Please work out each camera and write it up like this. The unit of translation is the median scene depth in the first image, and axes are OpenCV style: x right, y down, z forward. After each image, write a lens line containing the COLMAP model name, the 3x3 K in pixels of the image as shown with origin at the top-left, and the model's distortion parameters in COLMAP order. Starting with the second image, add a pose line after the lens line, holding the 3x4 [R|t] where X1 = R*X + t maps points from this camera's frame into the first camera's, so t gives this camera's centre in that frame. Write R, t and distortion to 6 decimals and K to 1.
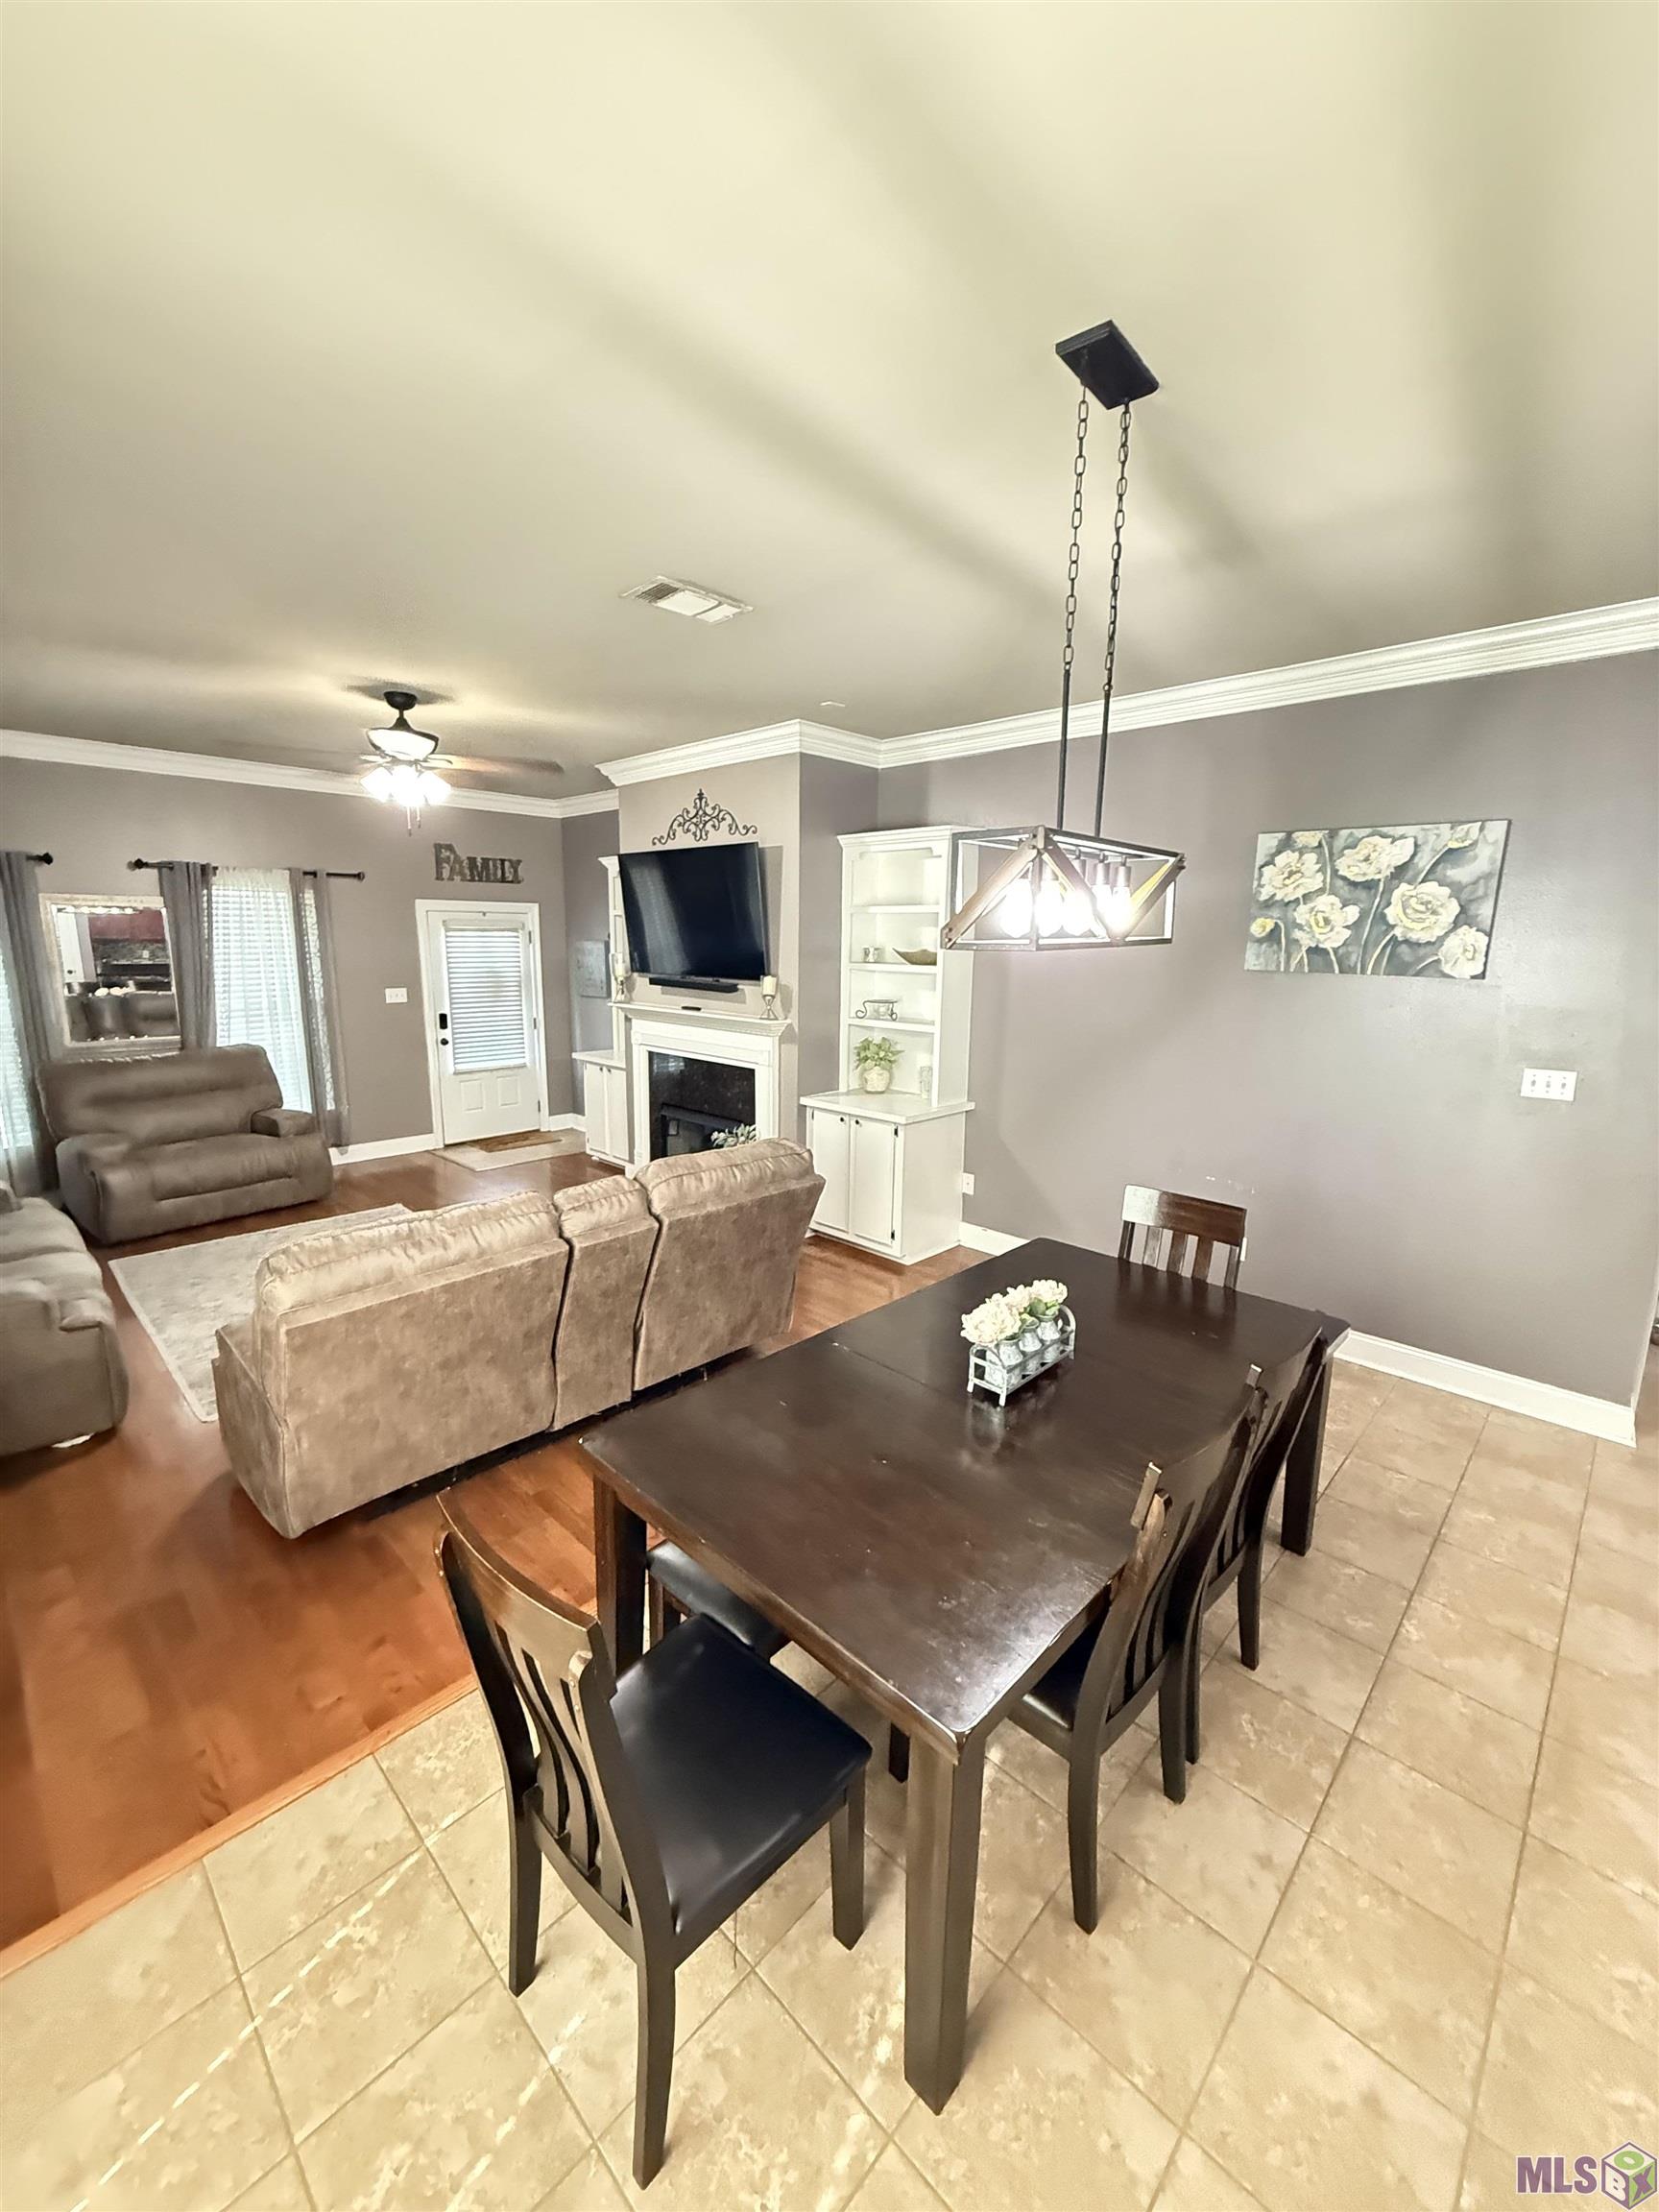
lens RADIAL K [[882.2, 0, 828.4], [0, 882.2, 1098.2], [0, 0, 1]] dist [-0.001091, -0.000094]
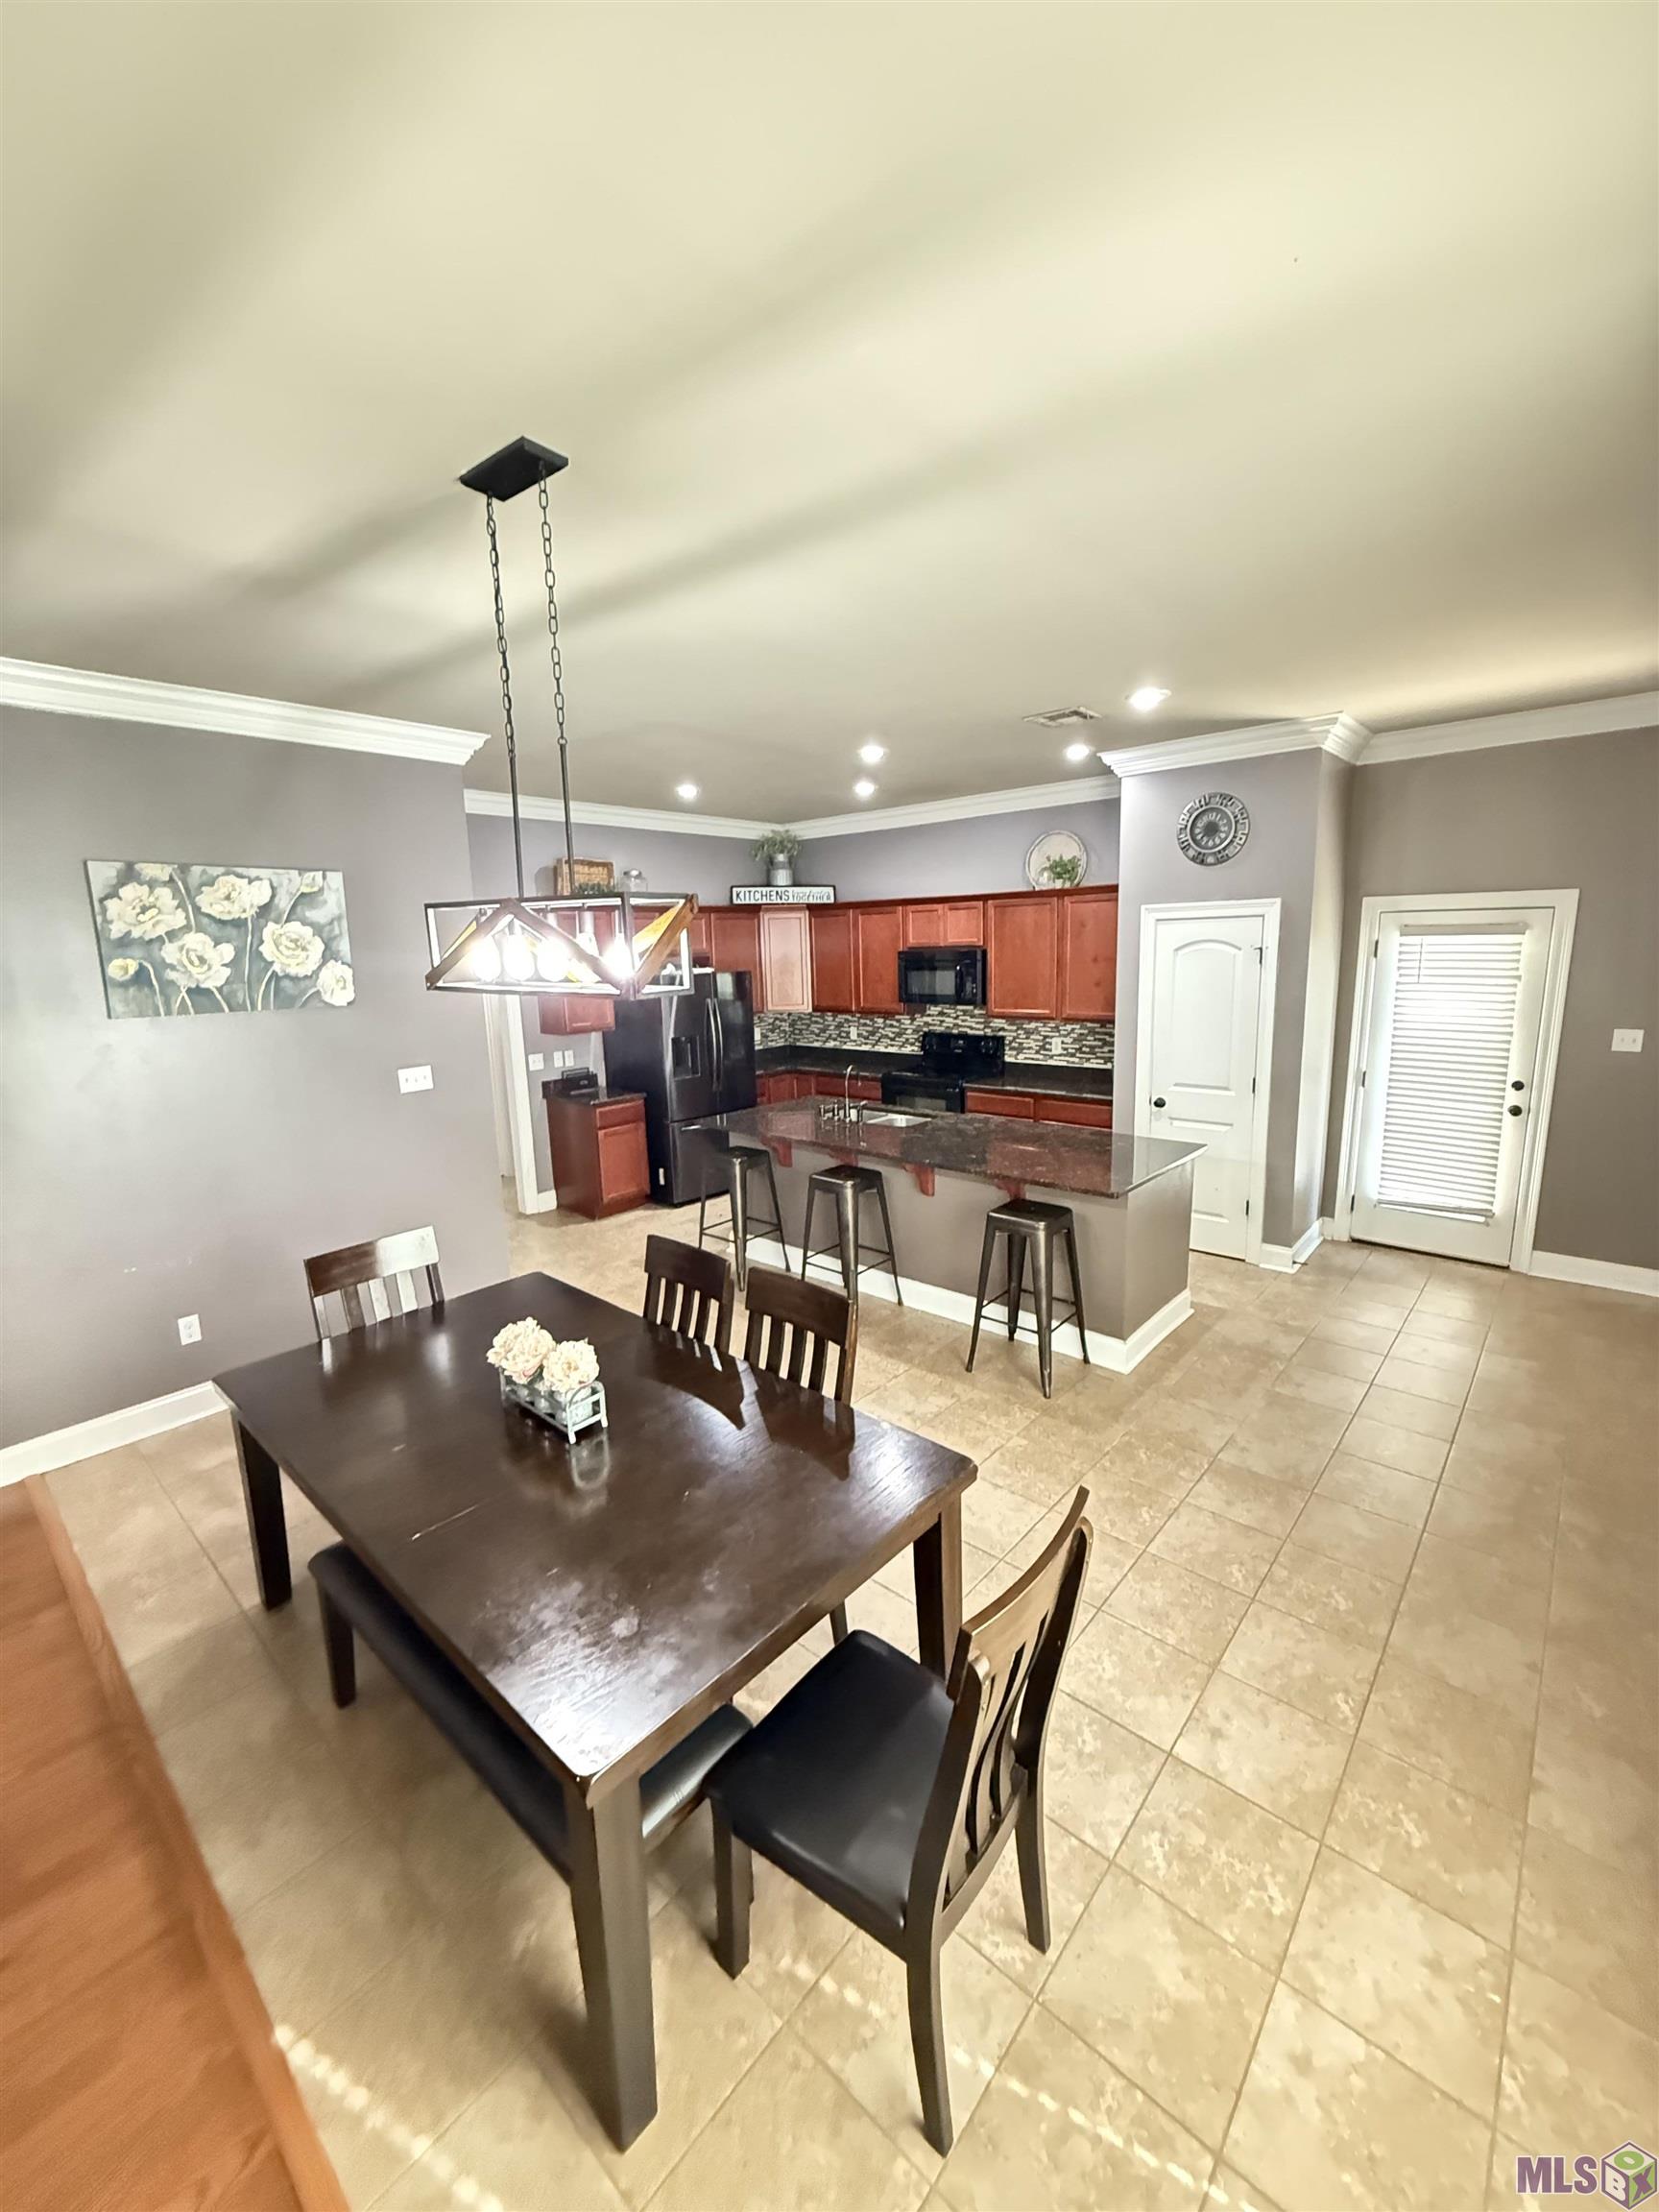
lens RADIAL K [[882.2, 0, 829.3], [0, 882.2, 1104.8], [0, 0, 1]] dist [-0.001091, -0.000094]
pose [[-0.041558, -0.189442, 0.981012, -0.443704], [0.213170, 0.957572, 0.193946, -0.092707], [-0.976131, 0.217182, 0.000589, 0.377009]]
